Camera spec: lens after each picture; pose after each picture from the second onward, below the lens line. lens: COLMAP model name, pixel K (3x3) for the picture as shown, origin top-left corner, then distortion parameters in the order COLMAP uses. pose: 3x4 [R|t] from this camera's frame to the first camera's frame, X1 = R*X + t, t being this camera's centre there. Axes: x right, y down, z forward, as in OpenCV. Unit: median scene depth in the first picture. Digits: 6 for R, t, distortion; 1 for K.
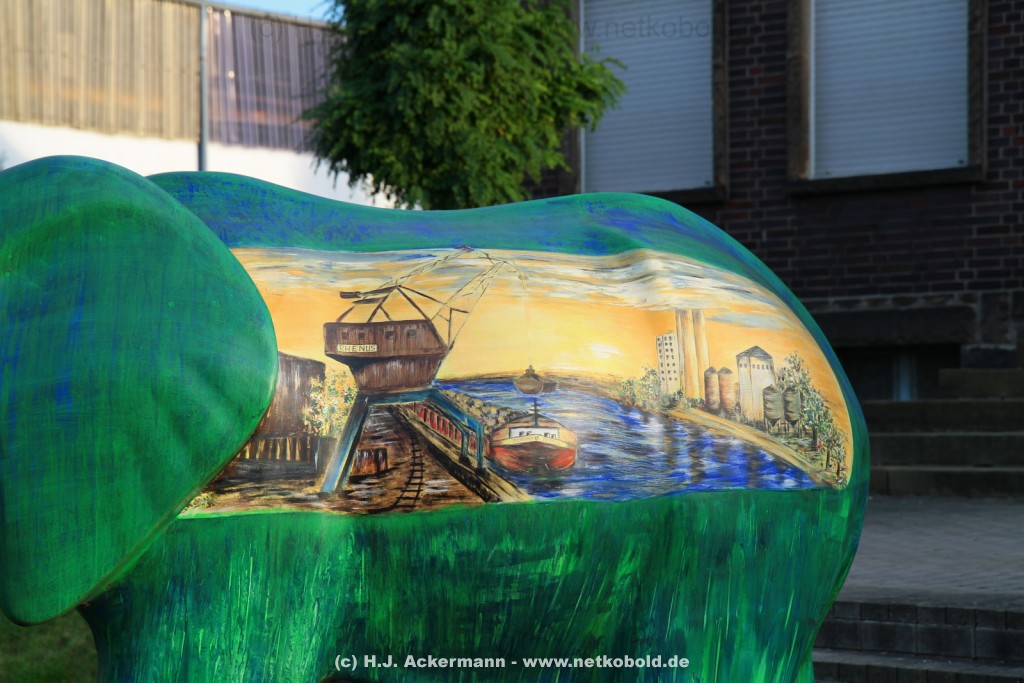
lens RADIAL K [[2493.2, 0, 510.3], [0, 2493.2, 349.5], [0, 0, 1]] dist [0.437062, 0.000000]
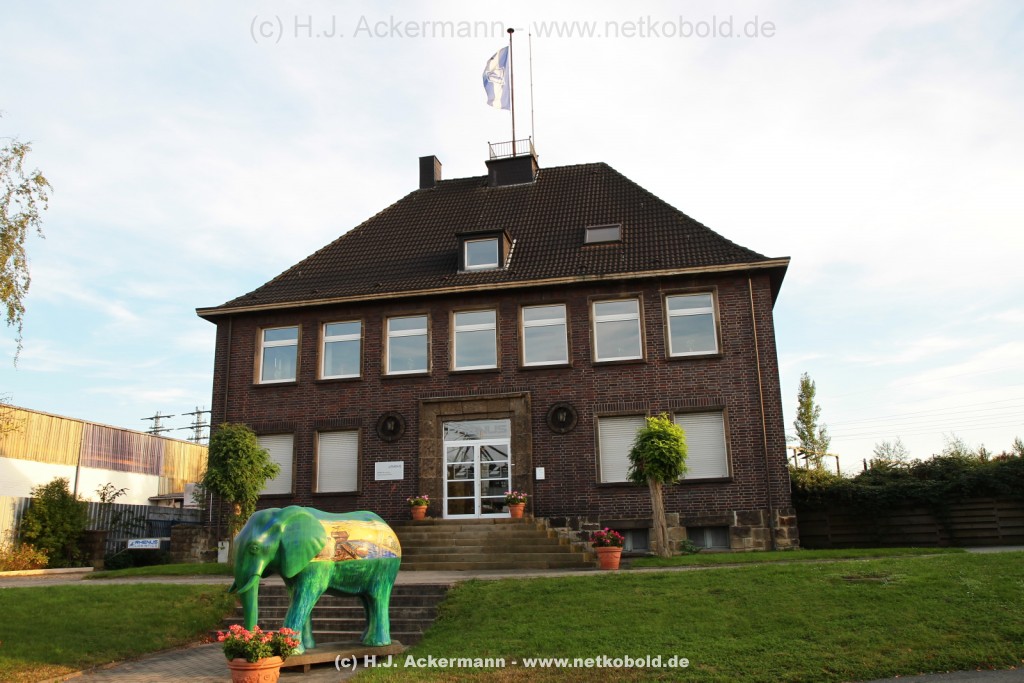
lens RADIAL K [[805.4, 0, 503.0], [0, 805.4, 339.7], [0, 0, 1]] dist [-0.027695, 0.012059]
pose [[0.910923, 0.098780, 0.400578, -0.451102], [-0.000728, 0.971299, -0.237861, 0.001029], [-0.412577, 0.216381, 0.884850, -0.947772]]
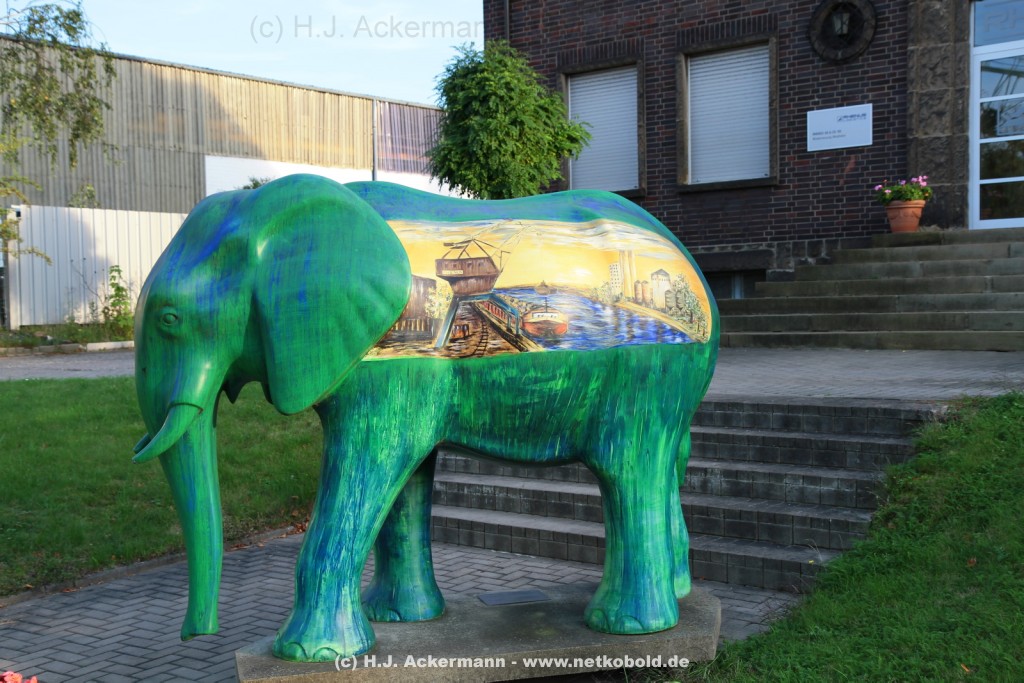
lens RADIAL K [[1285.5, 0, 509.1], [0, 1285.5, 344.6], [0, 0, 1]] dist [0.104213, 0.000000]
pose [[0.999753, -0.009463, -0.020096, 0.000990], [0.010519, 0.998533, 0.053109, 0.002412], [0.019564, -0.053307, 0.998387, 0.010303]]
